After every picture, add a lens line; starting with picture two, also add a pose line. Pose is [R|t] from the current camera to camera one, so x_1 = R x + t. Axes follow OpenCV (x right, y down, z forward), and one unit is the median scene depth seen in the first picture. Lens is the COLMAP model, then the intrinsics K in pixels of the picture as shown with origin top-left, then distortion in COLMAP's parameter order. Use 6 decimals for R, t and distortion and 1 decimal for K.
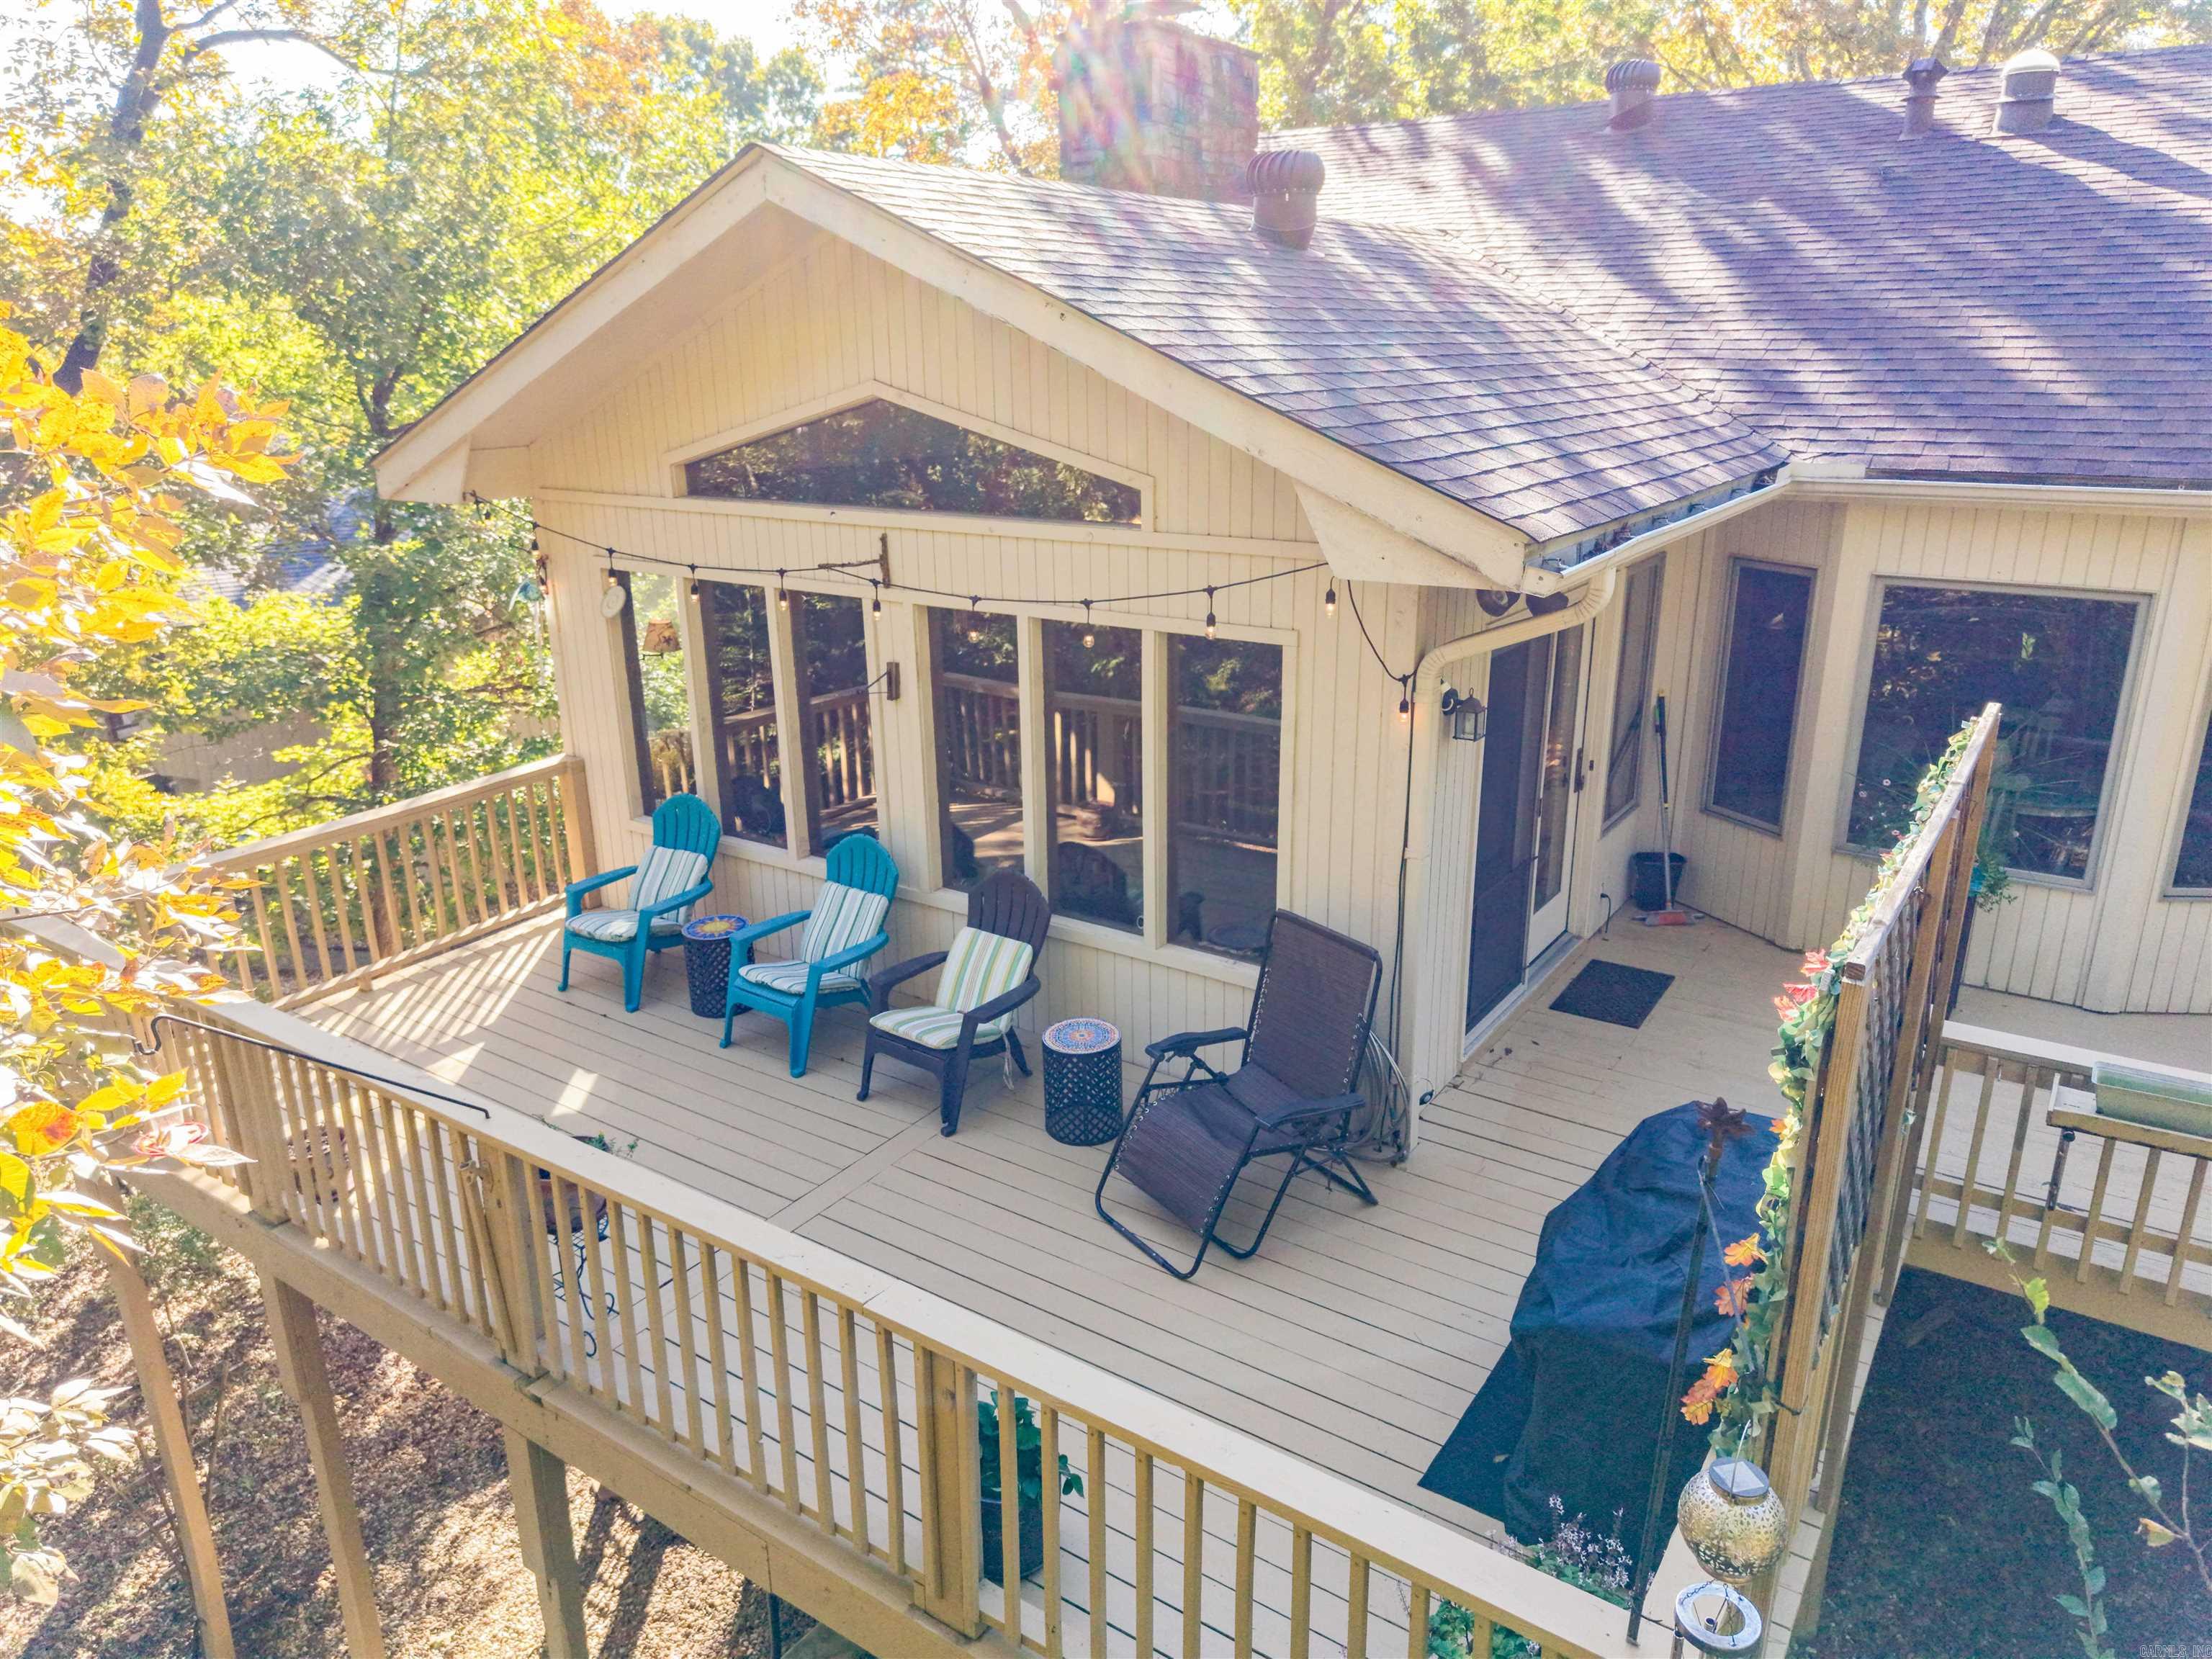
lens RADIAL K [[1477.1, 0, 1113.6], [0, 1477.1, 841.0], [0, 0, 1]] dist [-0.003706, -0.002145]
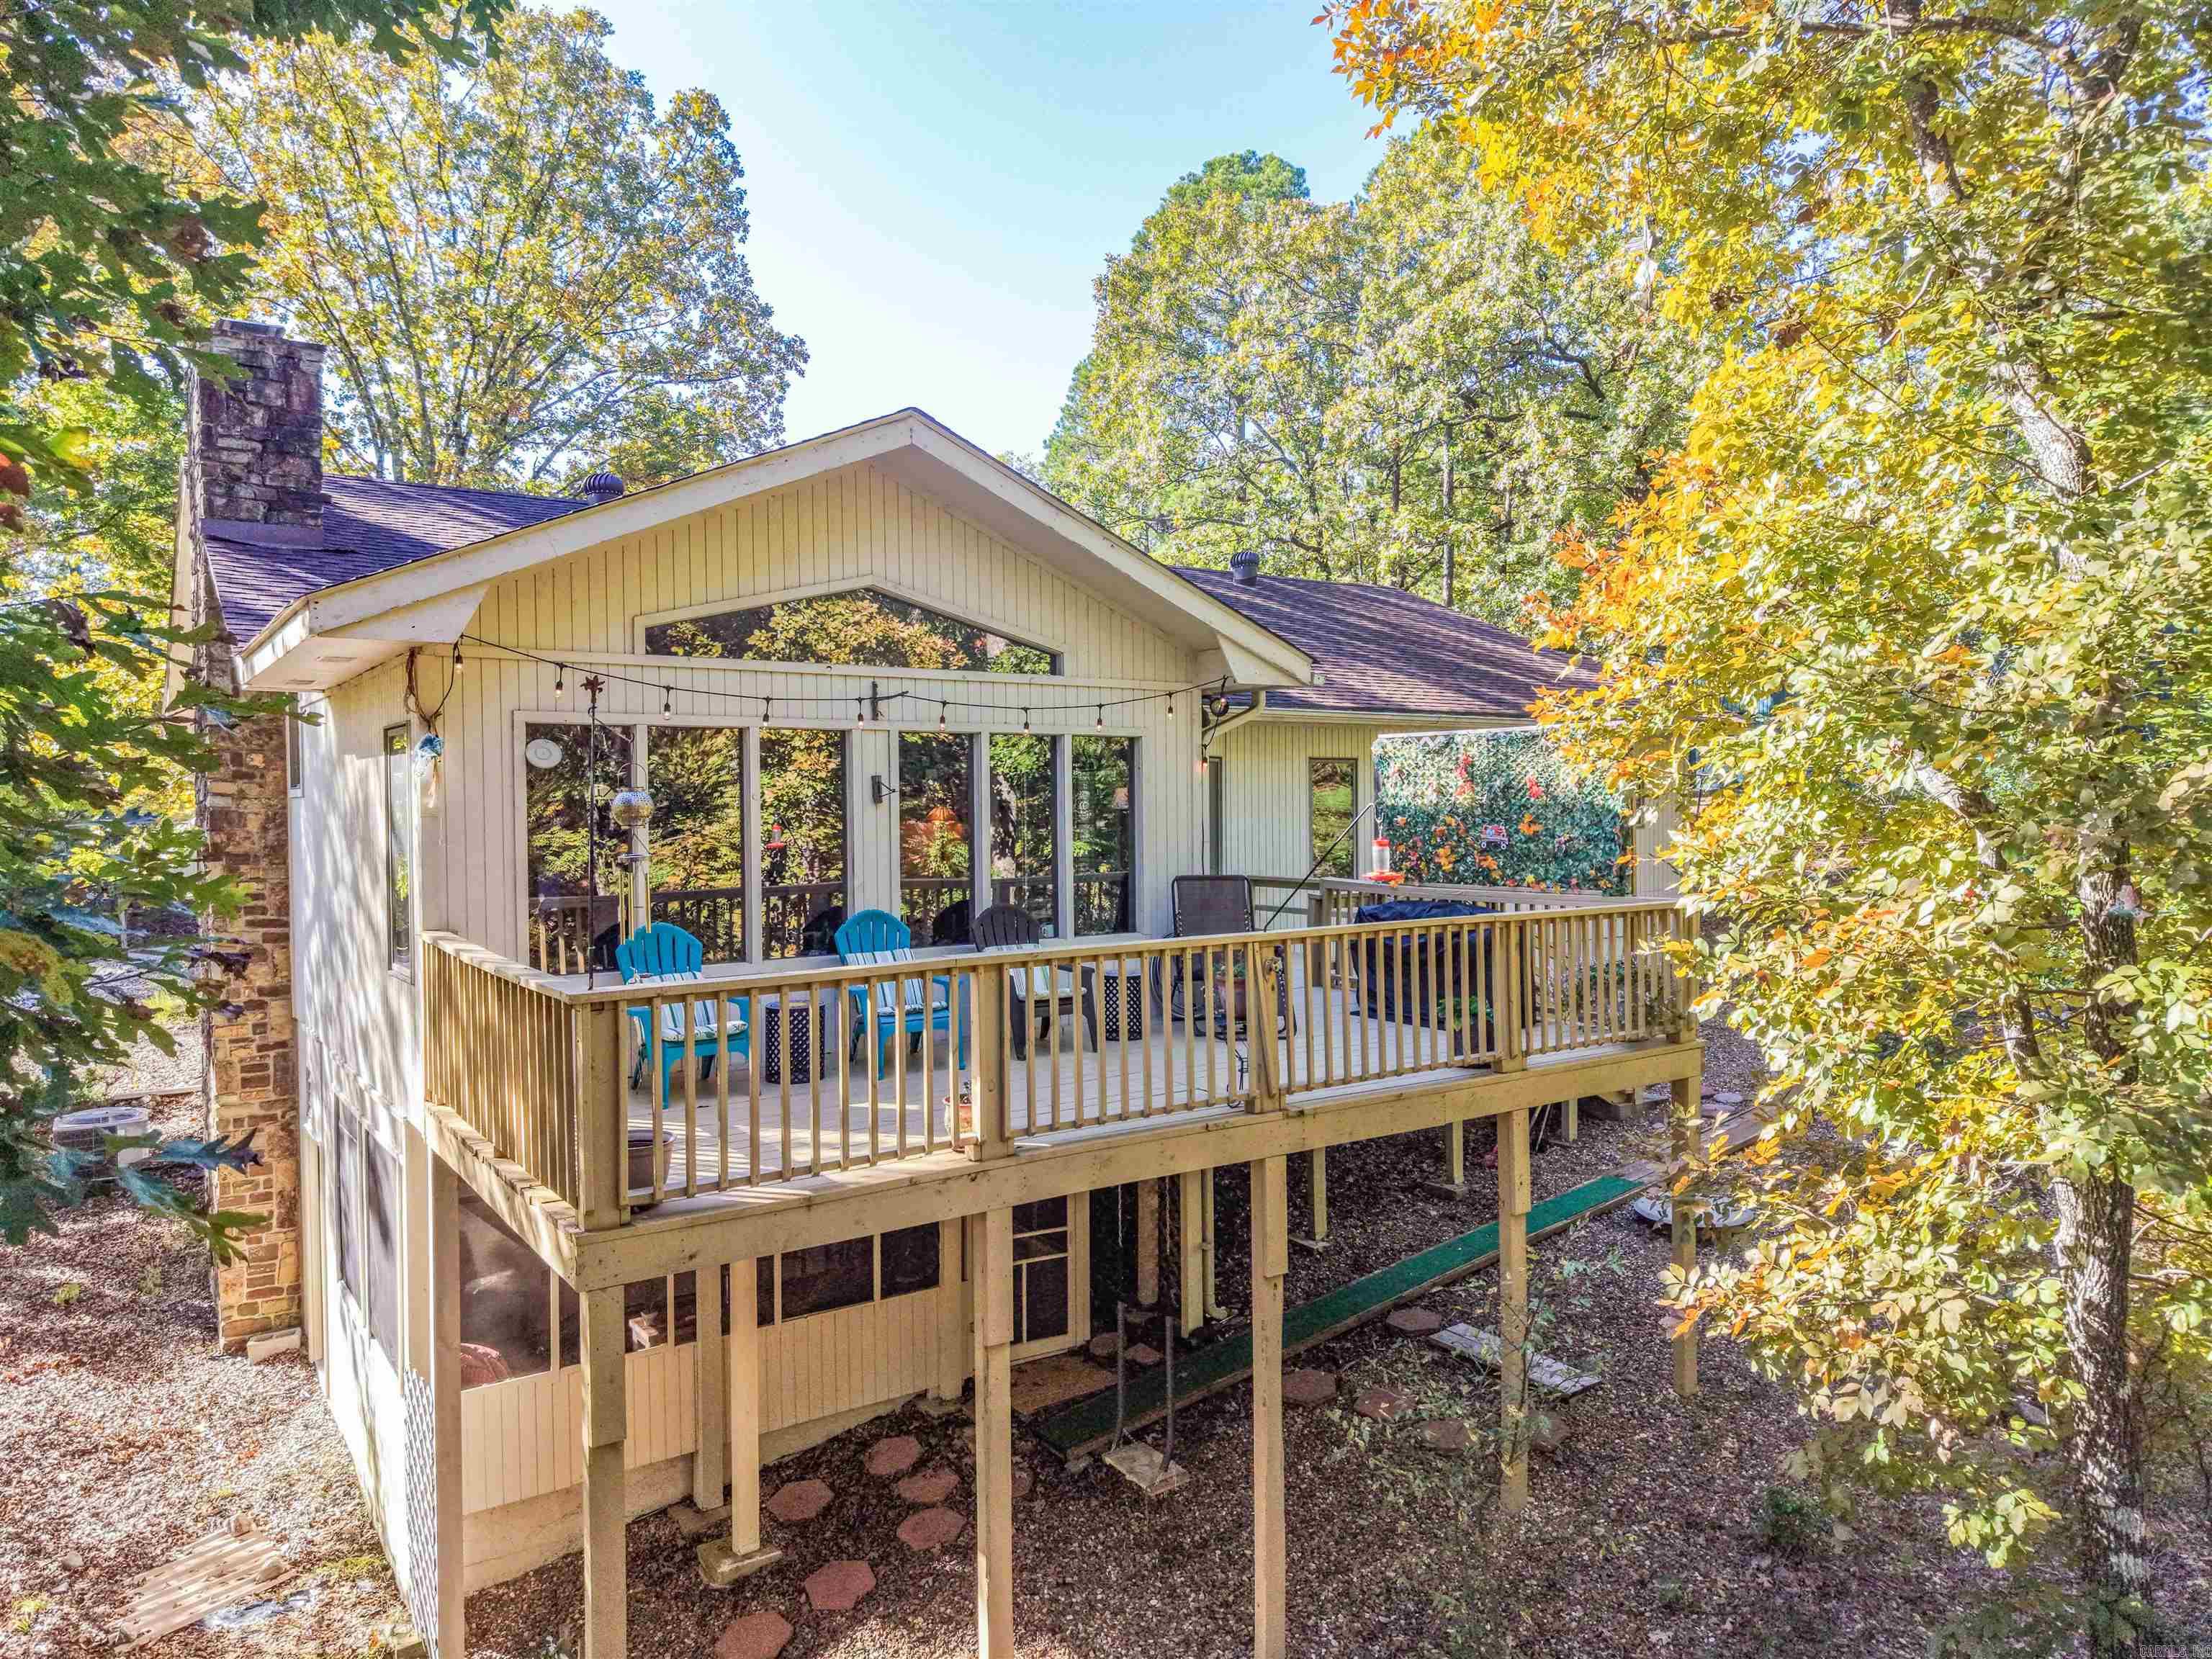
lens RADIAL K [[1500.0, 0, 1106.0], [0, 1500.0, 829.5], [0, 0, 1]] dist [-0.001318, -0.000095]
pose [[0.332576, -0.011271, 0.943009, -1.396500], [0.297896, 0.949988, -0.093706, 0.116526], [-0.894791, 0.312083, 0.319300, 0.402627]]
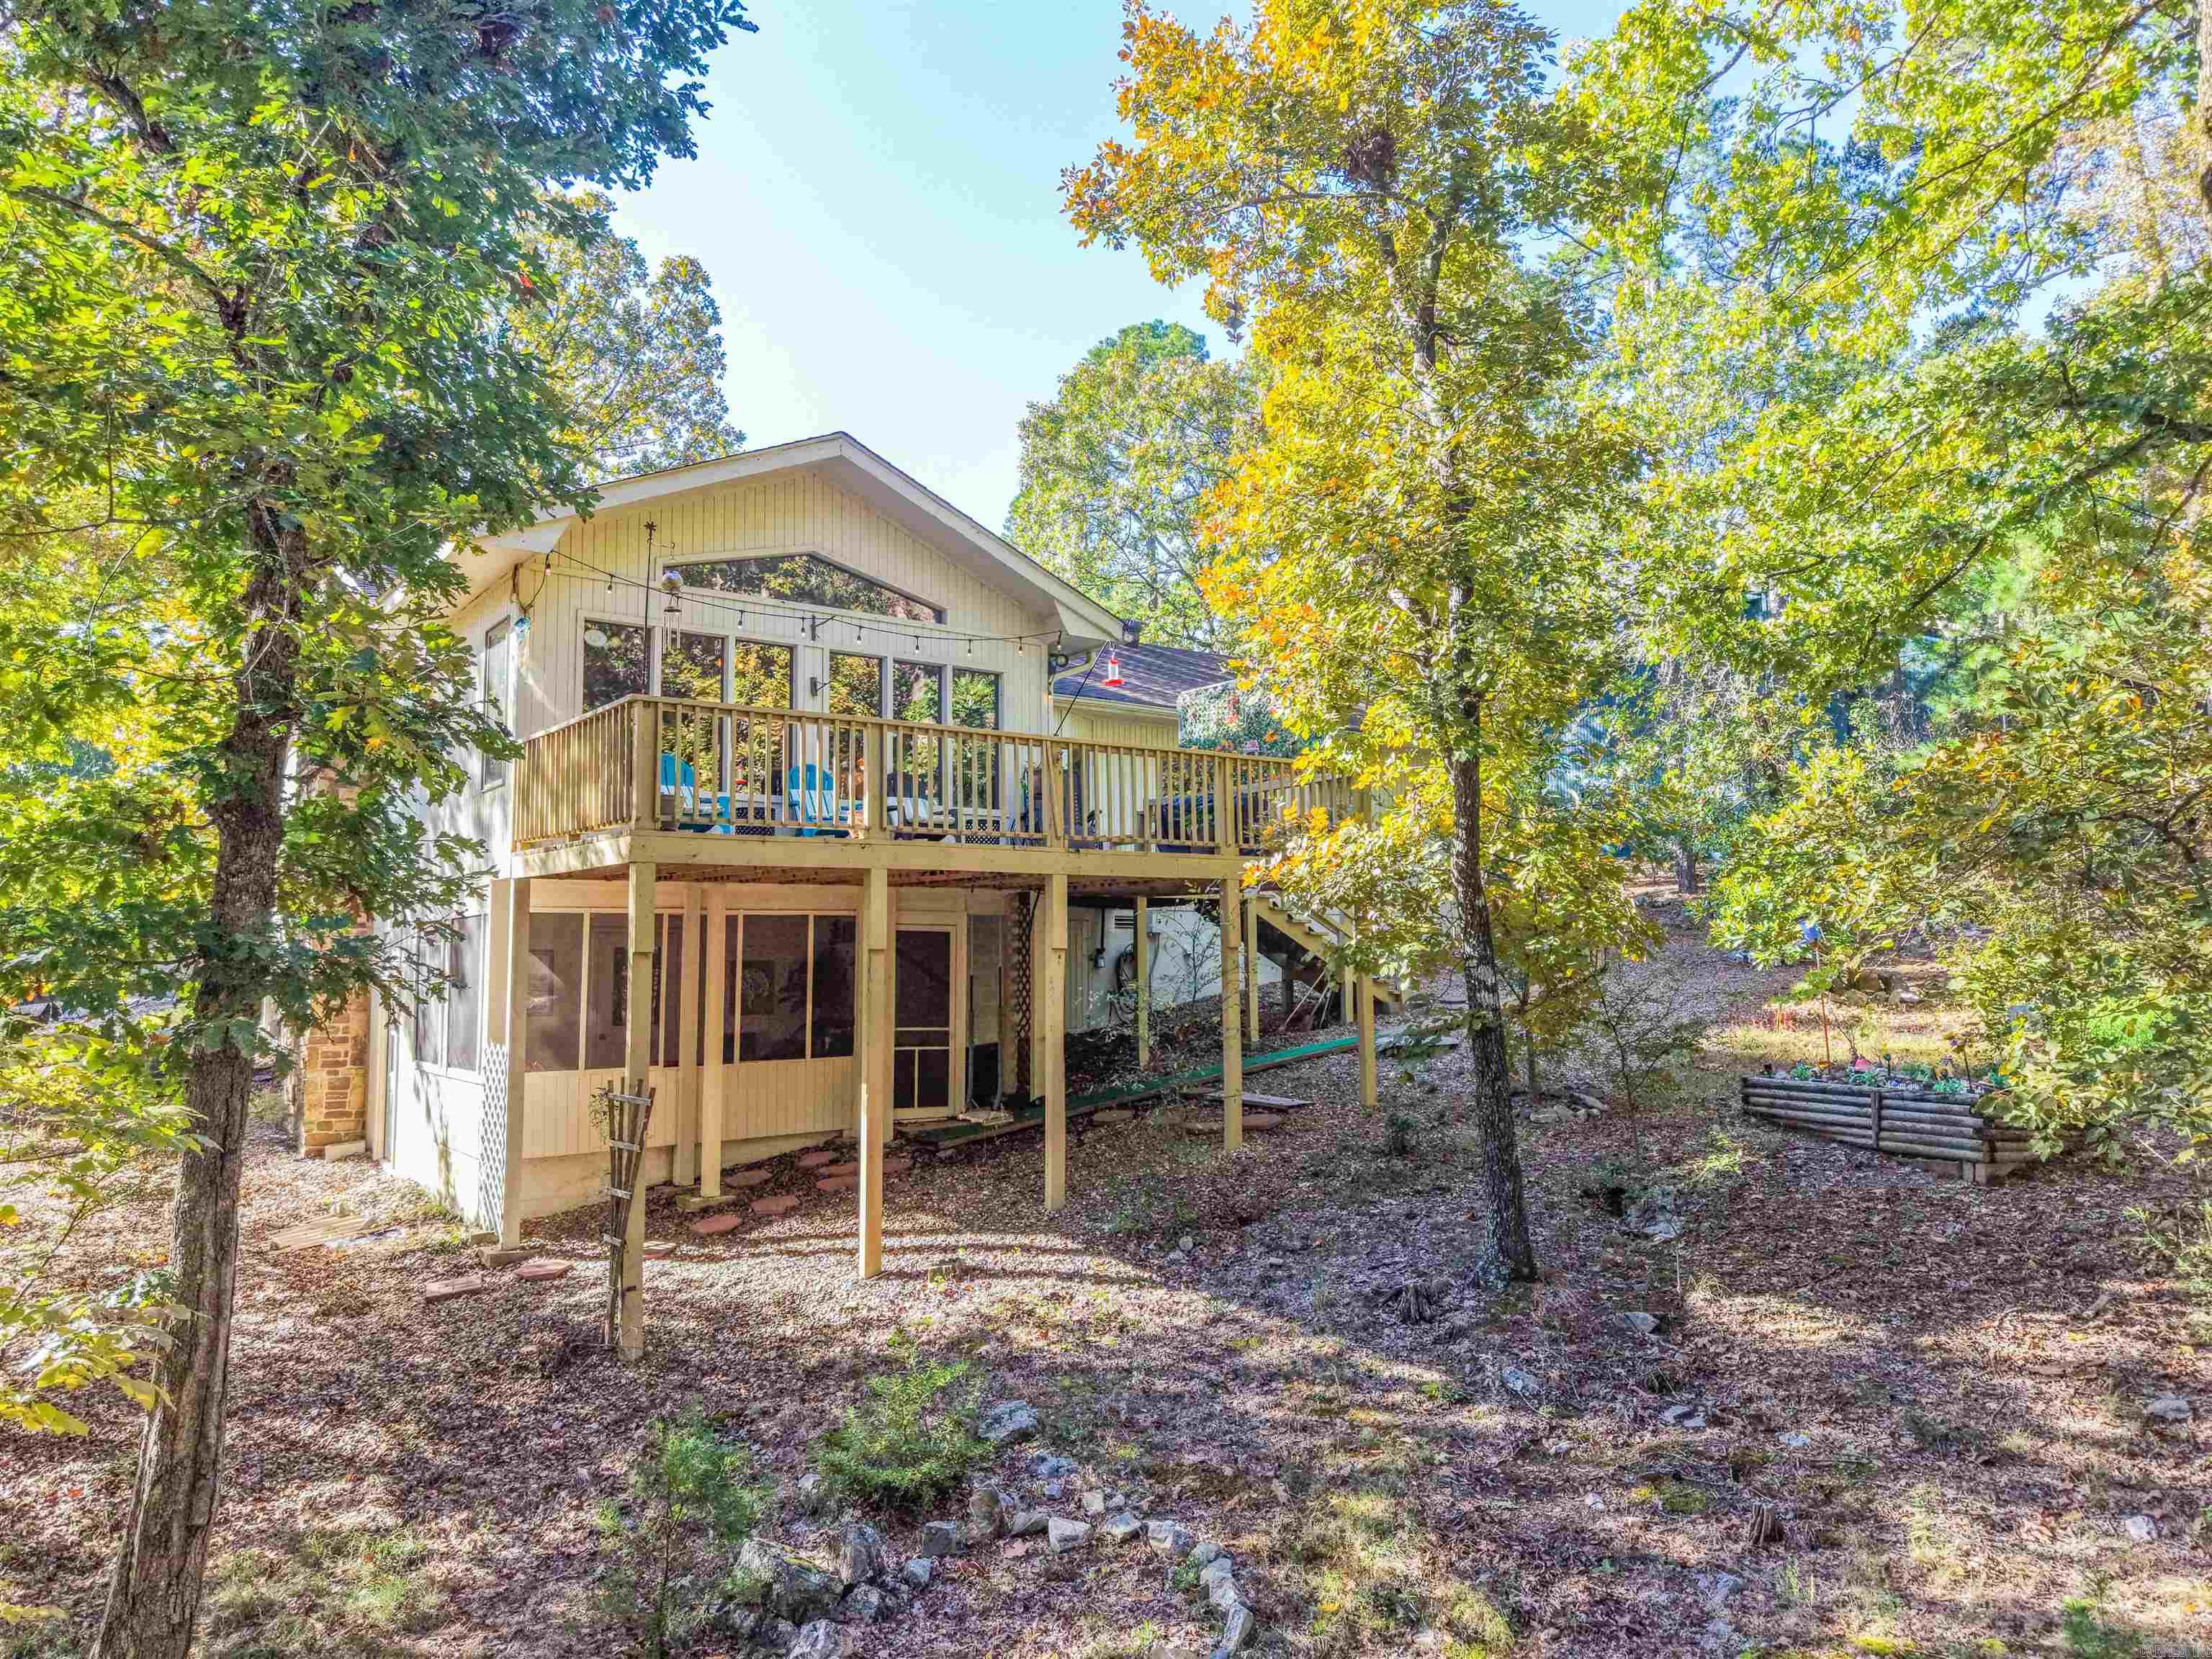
lens RADIAL K [[1477.1, 0, 1113.6], [0, 1477.1, 841.0], [0, 0, 1]] dist [-0.003706, -0.002145]
pose [[0.296050, 0.079814, 0.951832, -1.947250], [0.300402, 0.938158, -0.172102, 0.559427], [-0.906705, 0.336883, 0.253765, 0.208738]]
